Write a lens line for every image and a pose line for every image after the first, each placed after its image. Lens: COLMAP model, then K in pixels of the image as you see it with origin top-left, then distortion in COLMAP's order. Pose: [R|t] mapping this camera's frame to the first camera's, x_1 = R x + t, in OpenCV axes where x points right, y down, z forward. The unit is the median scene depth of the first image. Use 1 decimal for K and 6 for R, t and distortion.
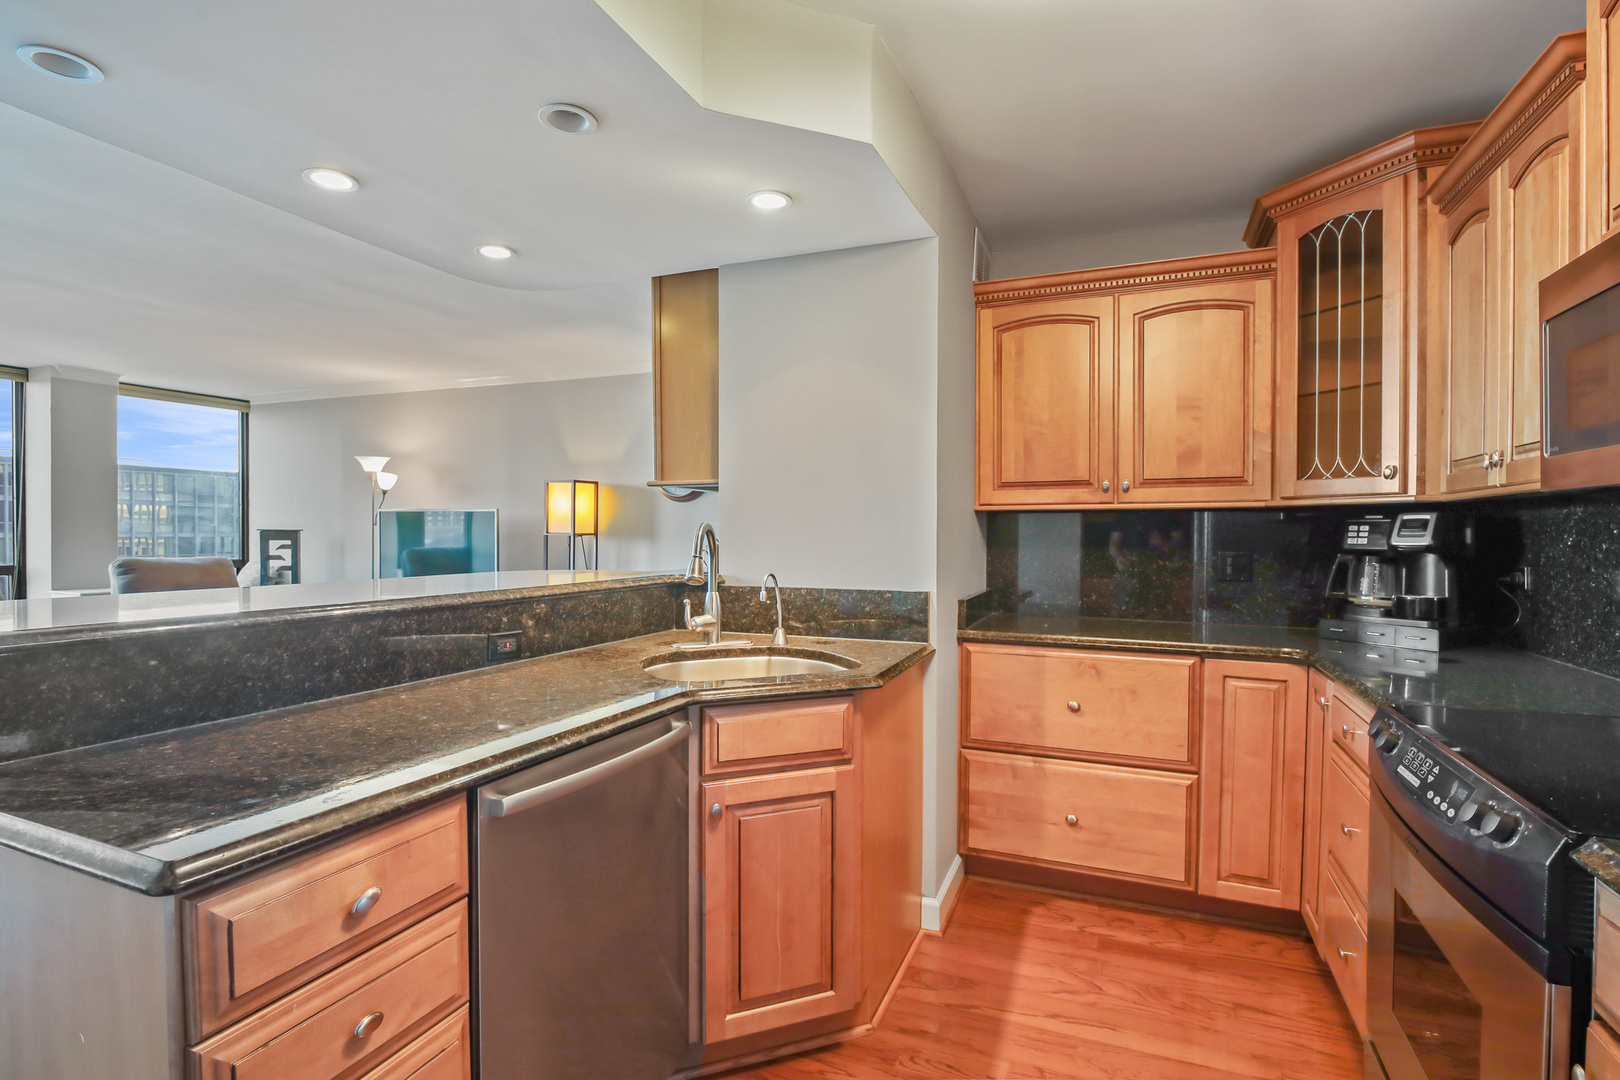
lens RADIAL K [[789.4, 0, 818.4], [0, 789.4, 540.6], [0, 0, 1]] dist [-0.006005, -0.004914]
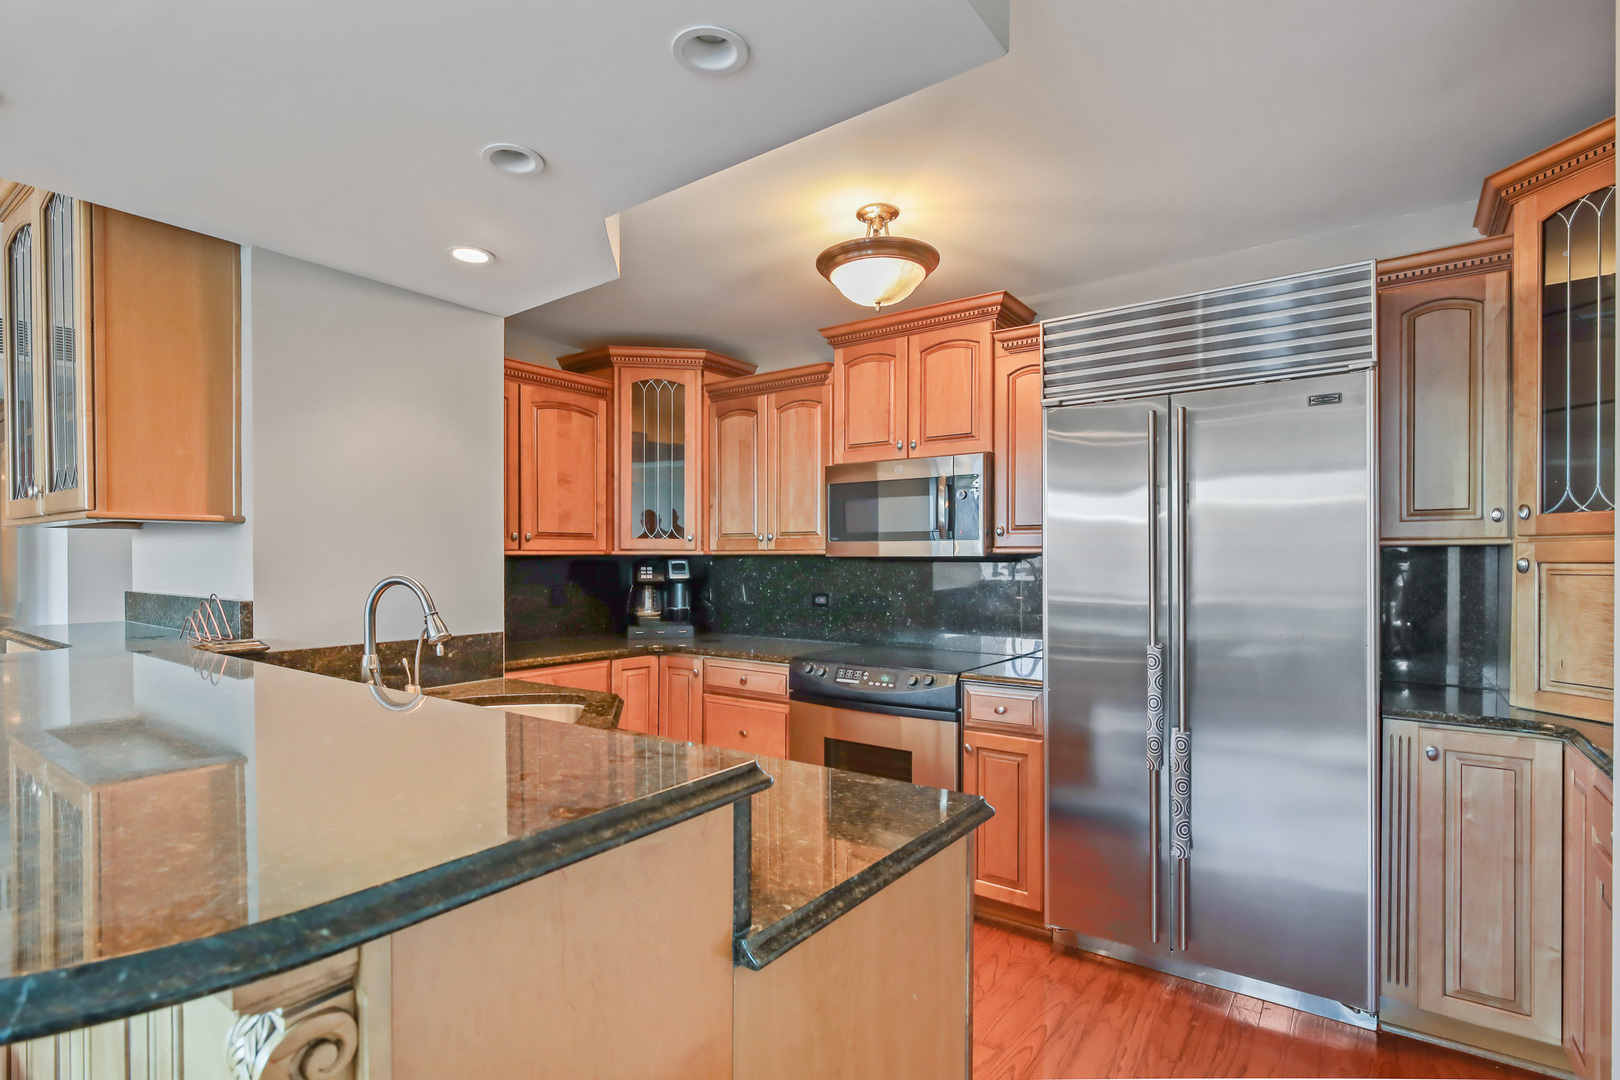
lens RADIAL K [[789.2, 0, 822.0], [0, 789.2, 565.3], [0, 0, 1]] dist [0.001752, -0.001639]
pose [[0.230501, -0.011009, 0.973010, -0.905683], [0.013692, 0.999874, 0.008069, -0.034907], [-0.972976, 0.011462, 0.230623, 0.306701]]
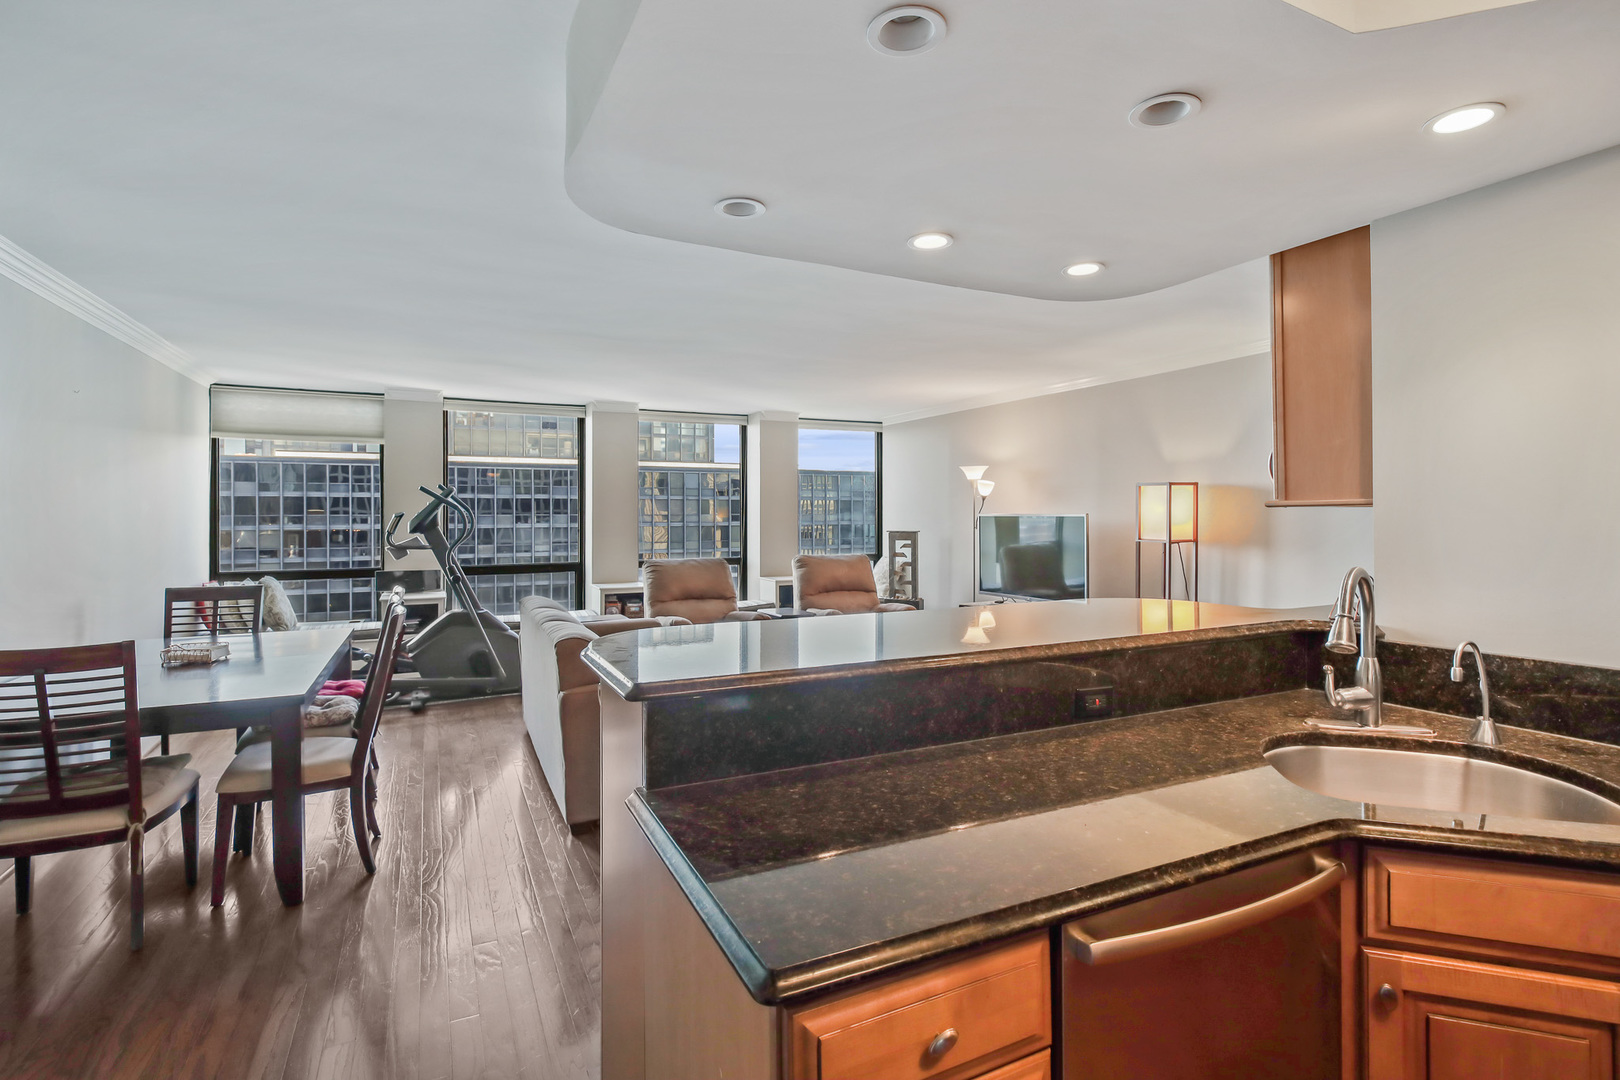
lens RADIAL K [[789.2, 0, 798.1], [0, 789.2, 510.8], [0, 0, 1]] dist [0.001752, -0.001639]
pose [[0.739407, -0.009779, -0.673188, -0.027933], [-0.004141, 0.999810, -0.019072, -0.058581], [0.673246, 0.016890, 0.739225, 0.074691]]
